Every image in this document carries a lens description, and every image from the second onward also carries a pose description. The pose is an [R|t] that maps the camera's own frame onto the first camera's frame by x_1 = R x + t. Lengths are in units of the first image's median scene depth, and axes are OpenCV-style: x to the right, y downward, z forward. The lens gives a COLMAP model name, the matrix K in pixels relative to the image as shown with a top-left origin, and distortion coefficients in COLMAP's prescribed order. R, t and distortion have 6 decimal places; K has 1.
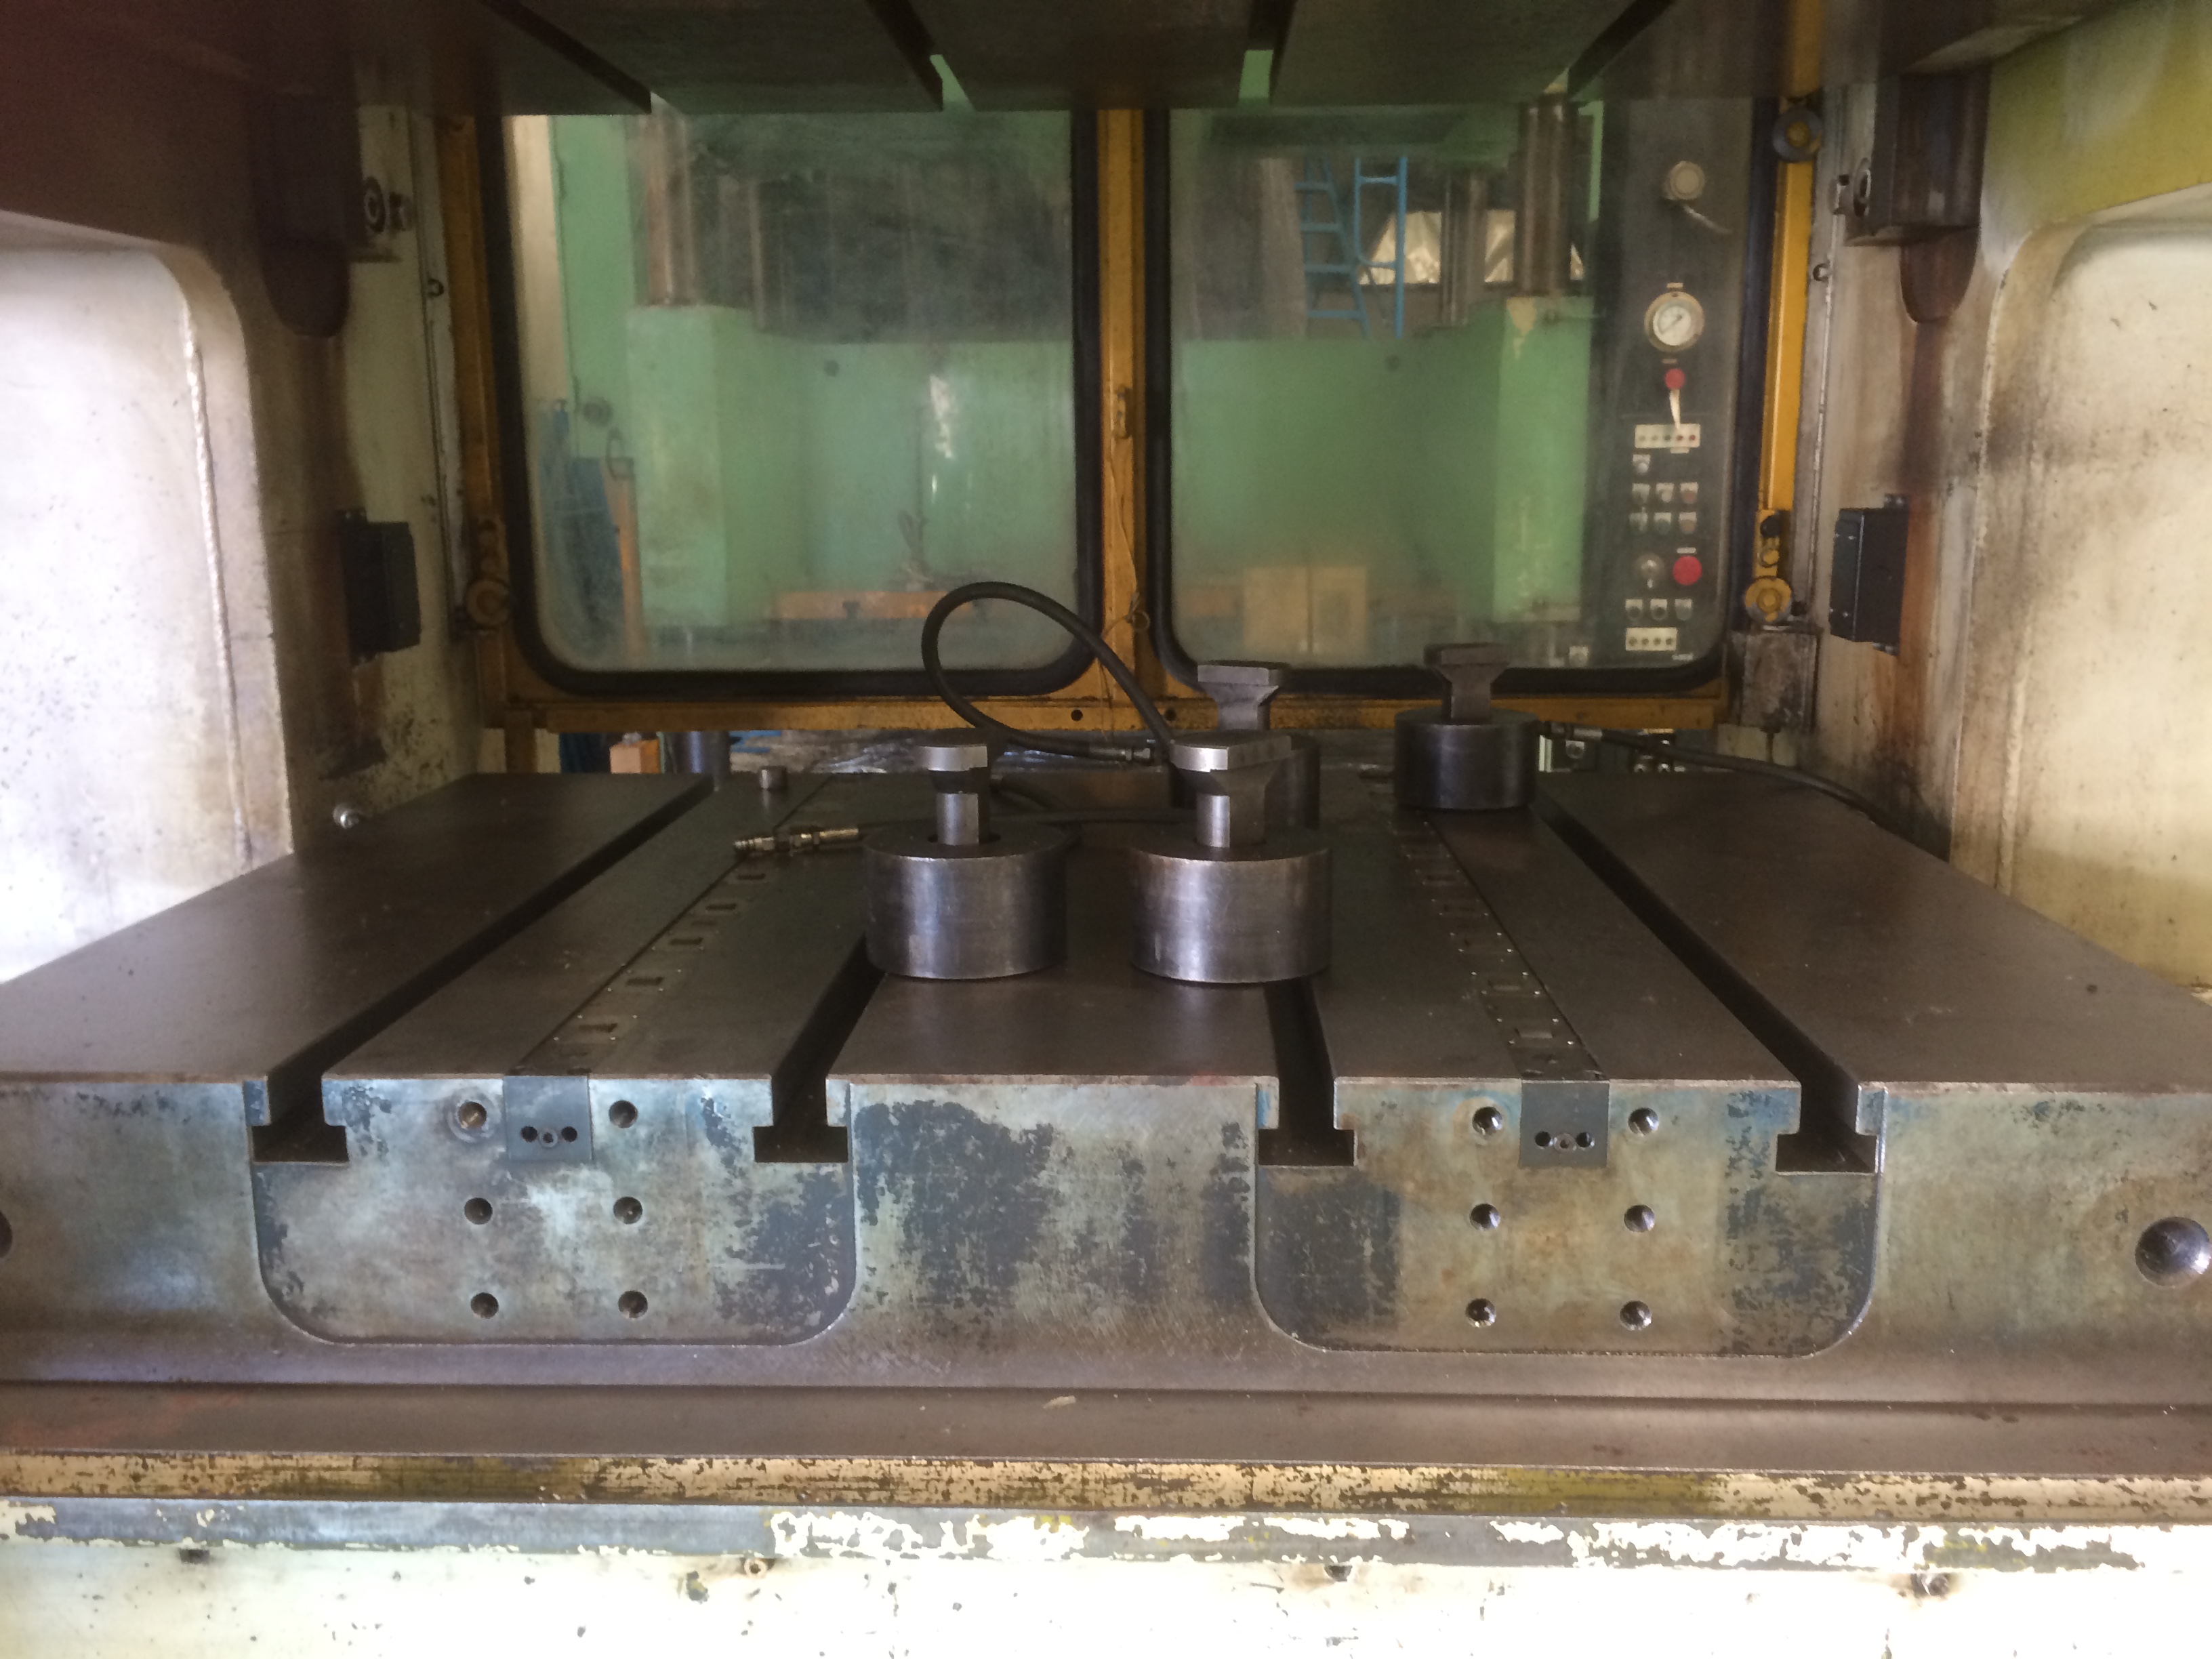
lens RADIAL K [[1908.7, 0, 1111.3], [0, 1908.7, 837.0], [0, 0, 1]] dist [0.059034, -0.091364]
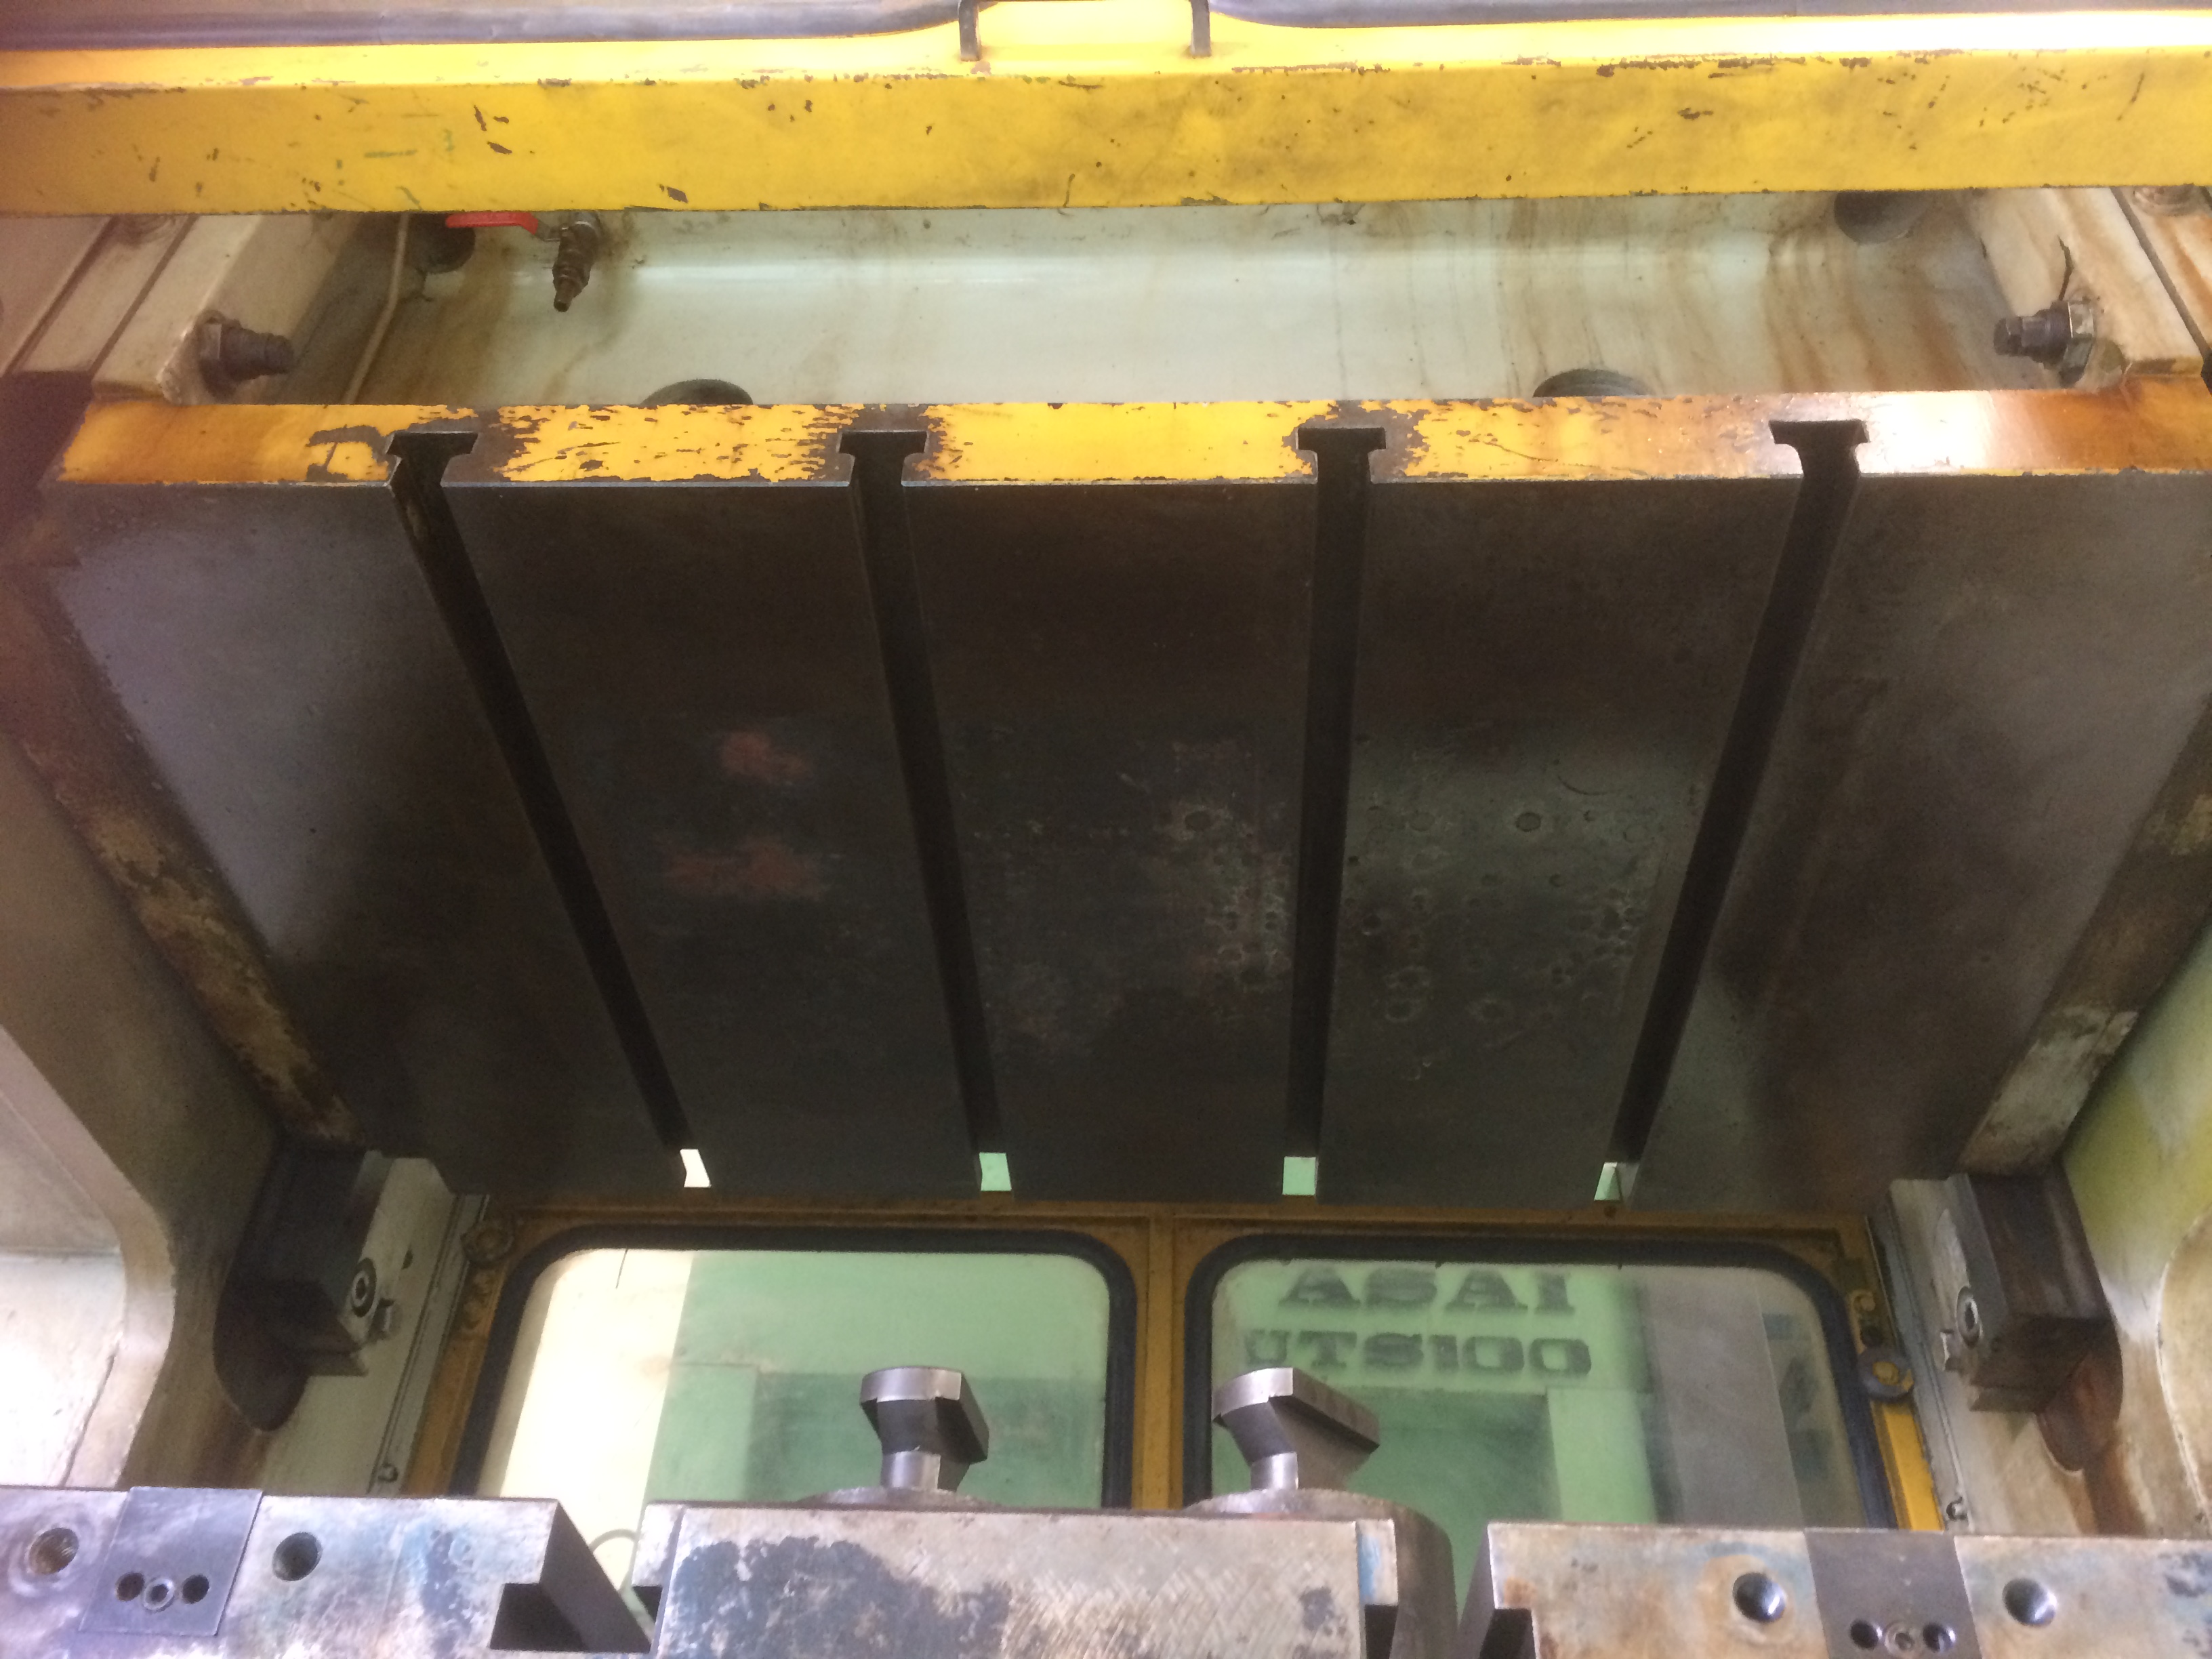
lens RADIAL K [[1908.7, 0, 1111.3], [0, 1908.7, 821.5], [0, 0, 1]] dist [0.059034, -0.091364]
pose [[0.998800, 0.032876, -0.036289, 0.013578], [-0.048804, 0.607971, -0.792458, 0.470693], [-0.003990, 0.793278, 0.608846, 0.451658]]
